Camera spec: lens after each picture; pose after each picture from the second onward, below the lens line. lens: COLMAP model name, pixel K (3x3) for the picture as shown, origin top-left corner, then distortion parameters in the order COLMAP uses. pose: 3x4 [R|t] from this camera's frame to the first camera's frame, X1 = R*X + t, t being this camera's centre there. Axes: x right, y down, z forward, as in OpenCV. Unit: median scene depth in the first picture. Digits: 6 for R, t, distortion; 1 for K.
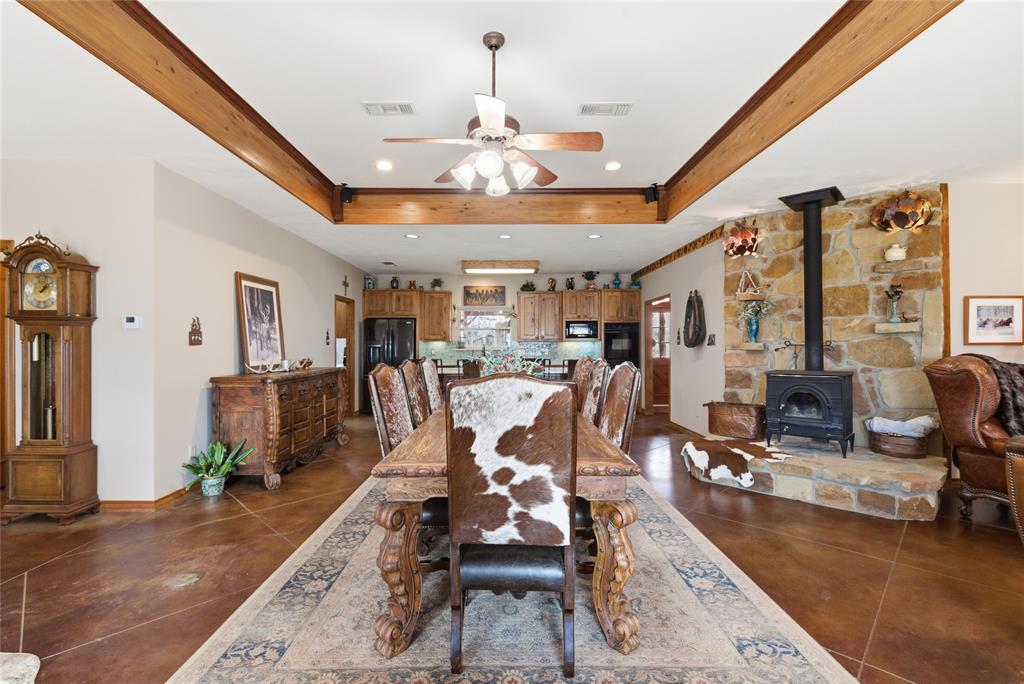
lens RADIAL K [[466.2, 0, 512.0], [0, 466.2, 342.0], [0, 0, 1]] dist [0.001313, 0.000148]
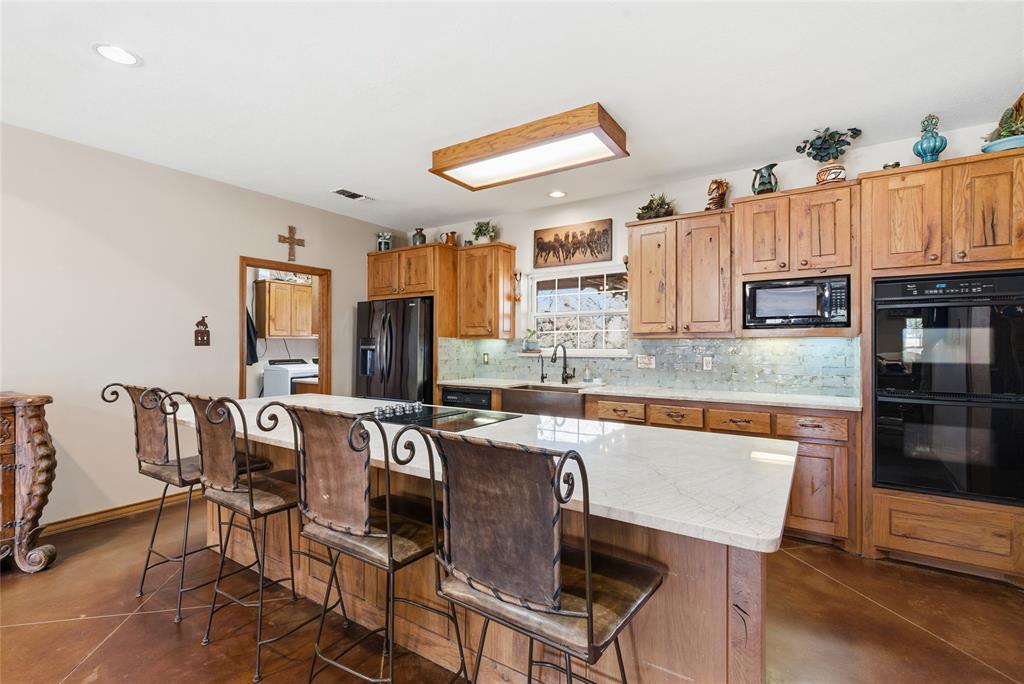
lens RADIAL K [[466.2, 0, 512.0], [0, 466.2, 342.0], [0, 0, 1]] dist [0.001313, 0.000148]
pose [[0.826898, -0.003179, -0.562344, 0.169045], [0.003150, 0.999995, -0.001022, 0.002180], [0.562344, -0.000926, 0.826903, 0.582226]]
